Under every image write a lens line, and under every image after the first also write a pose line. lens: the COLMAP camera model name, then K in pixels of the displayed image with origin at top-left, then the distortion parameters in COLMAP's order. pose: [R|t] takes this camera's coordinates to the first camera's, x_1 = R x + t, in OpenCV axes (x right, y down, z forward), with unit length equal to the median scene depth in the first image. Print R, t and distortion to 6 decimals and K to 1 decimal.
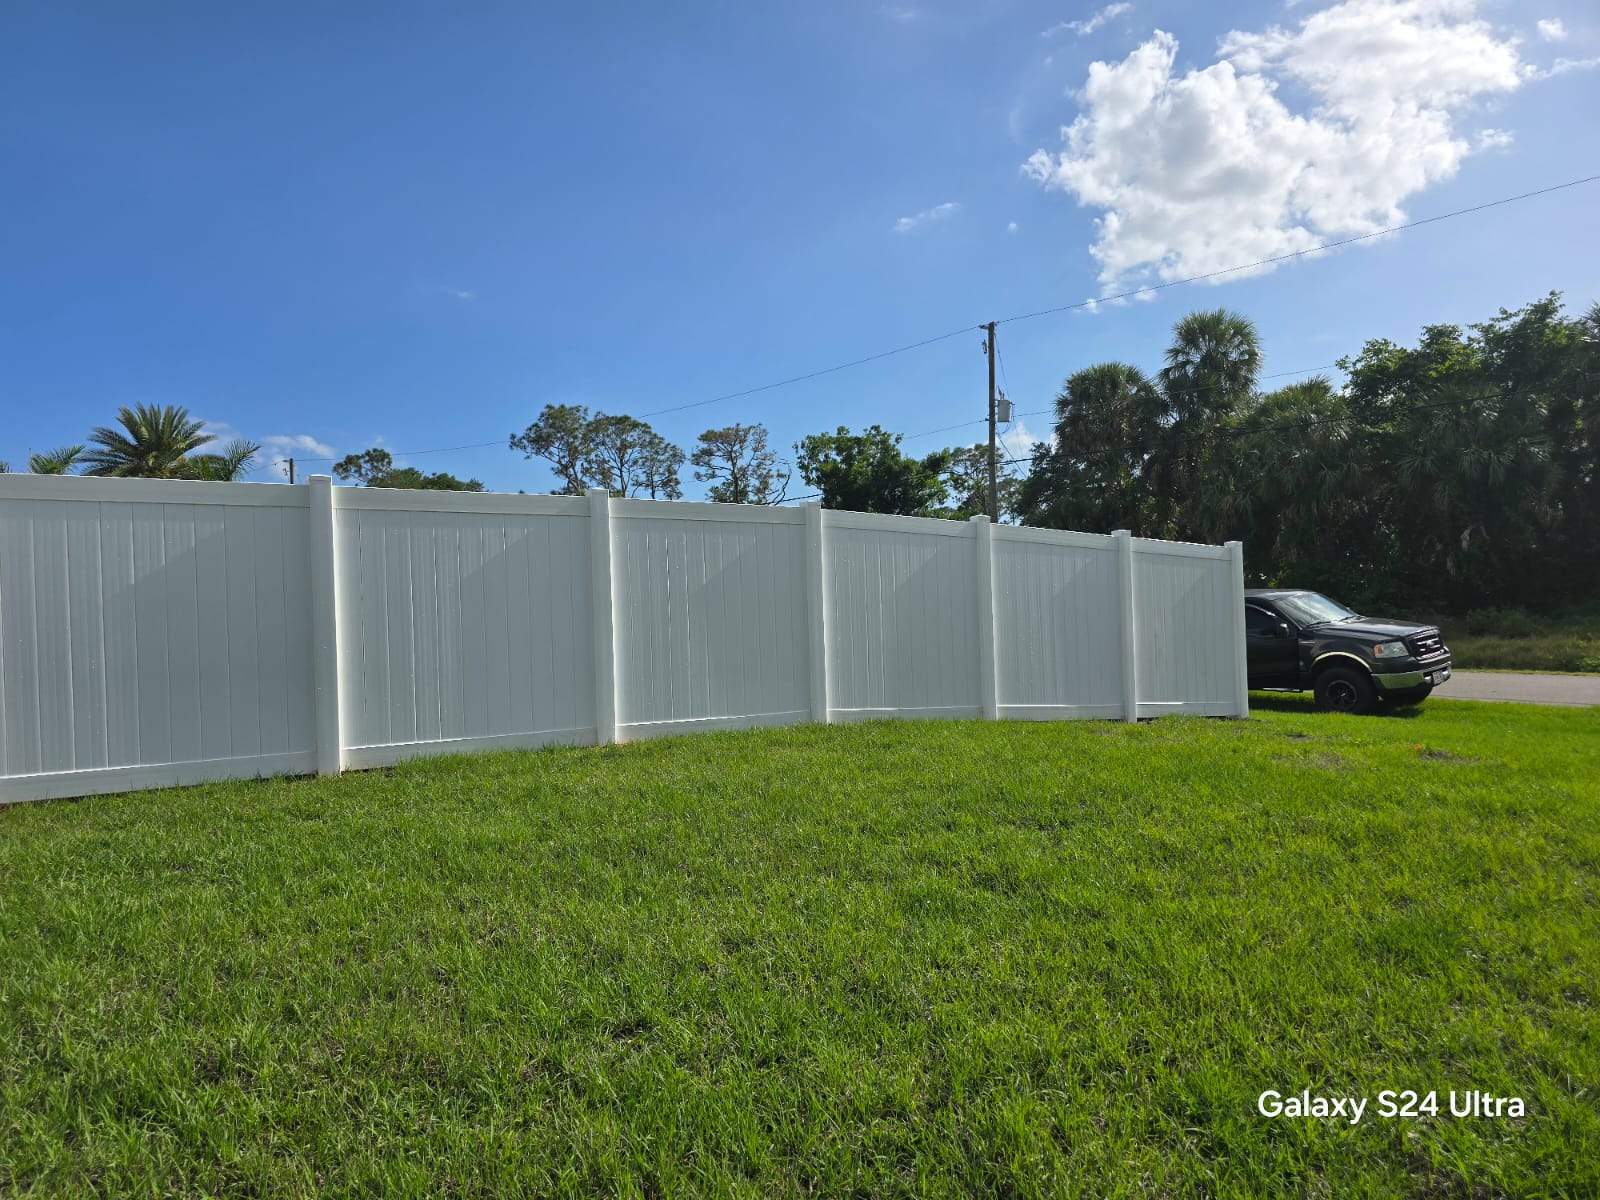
lens RADIAL K [[1166.2, 0, 759.6], [0, 1166.2, 639.1], [0, 0, 1]] dist [0.002143, -0.003229]
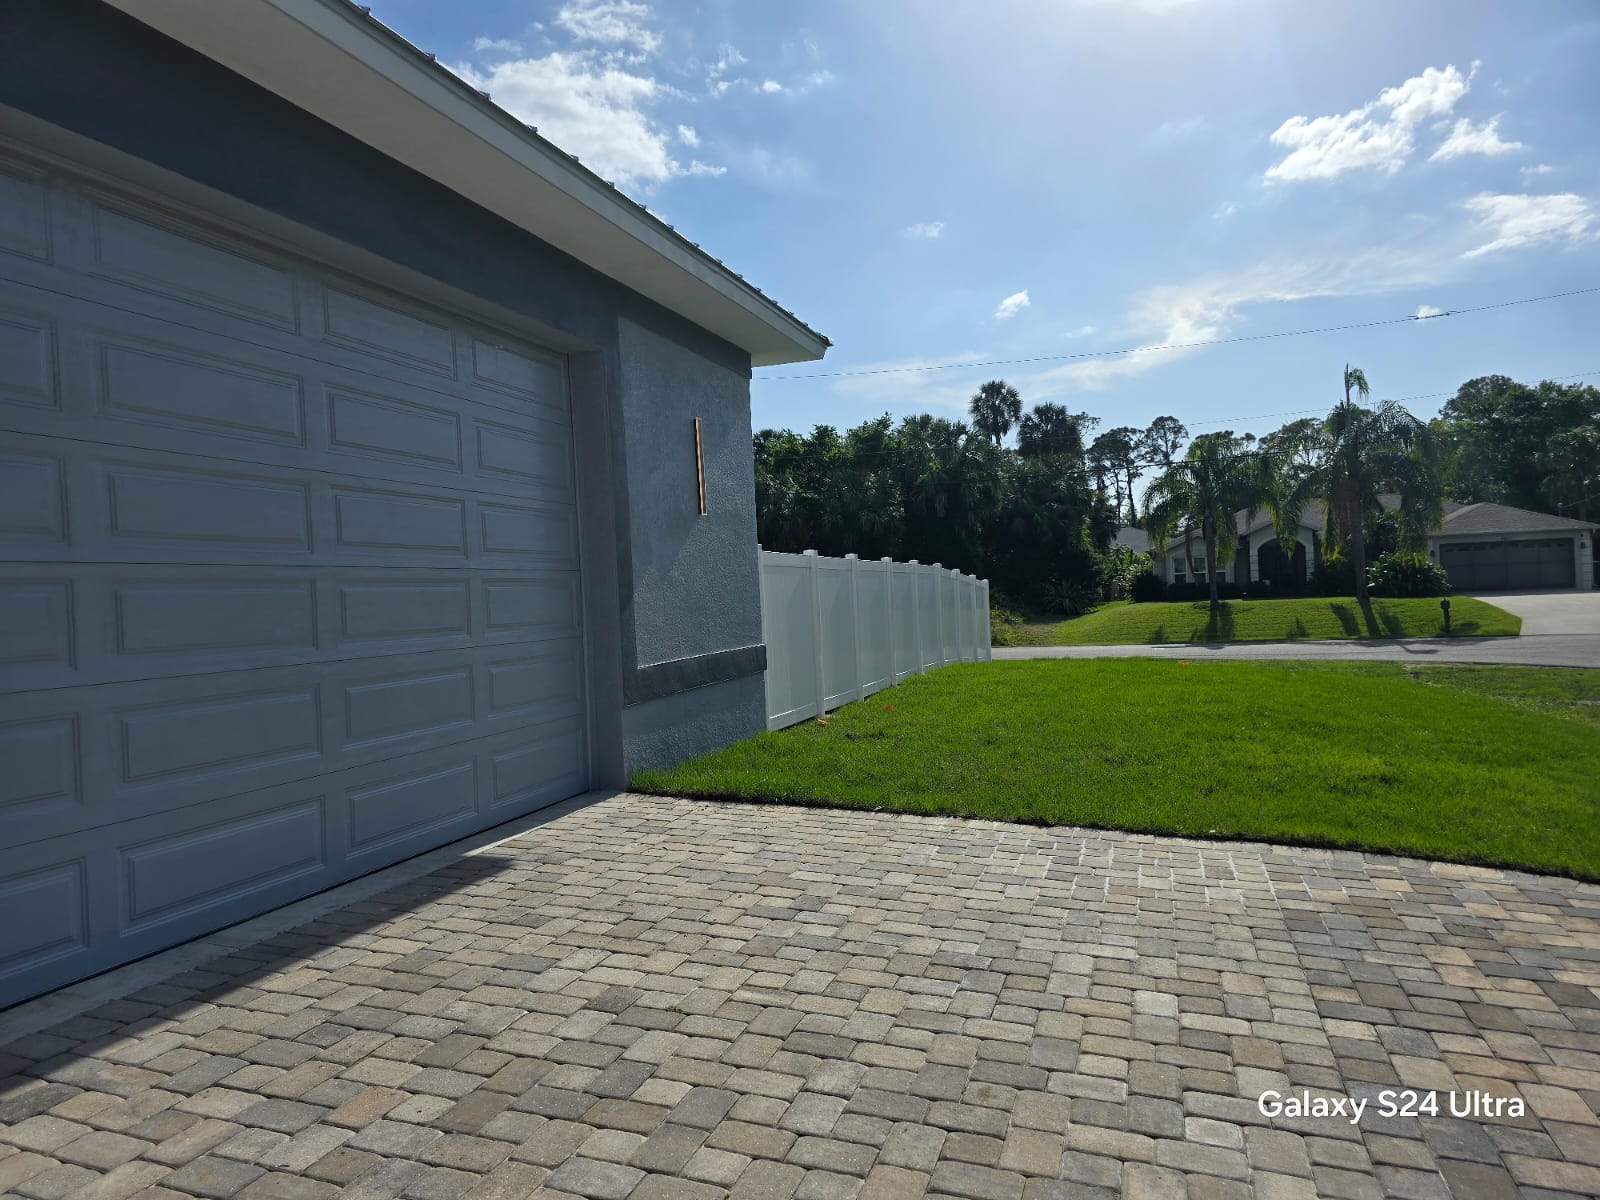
lens RADIAL K [[1145.0, 0, 809.9], [0, 1145.0, 664.1], [0, 0, 1]] dist [0.065178, -0.000086]
pose [[0.772283, -0.045267, 0.633664, -0.166301], [0.039400, 0.998951, 0.023342, 0.000972], [-0.634056, 0.006940, 0.773256, -0.056118]]
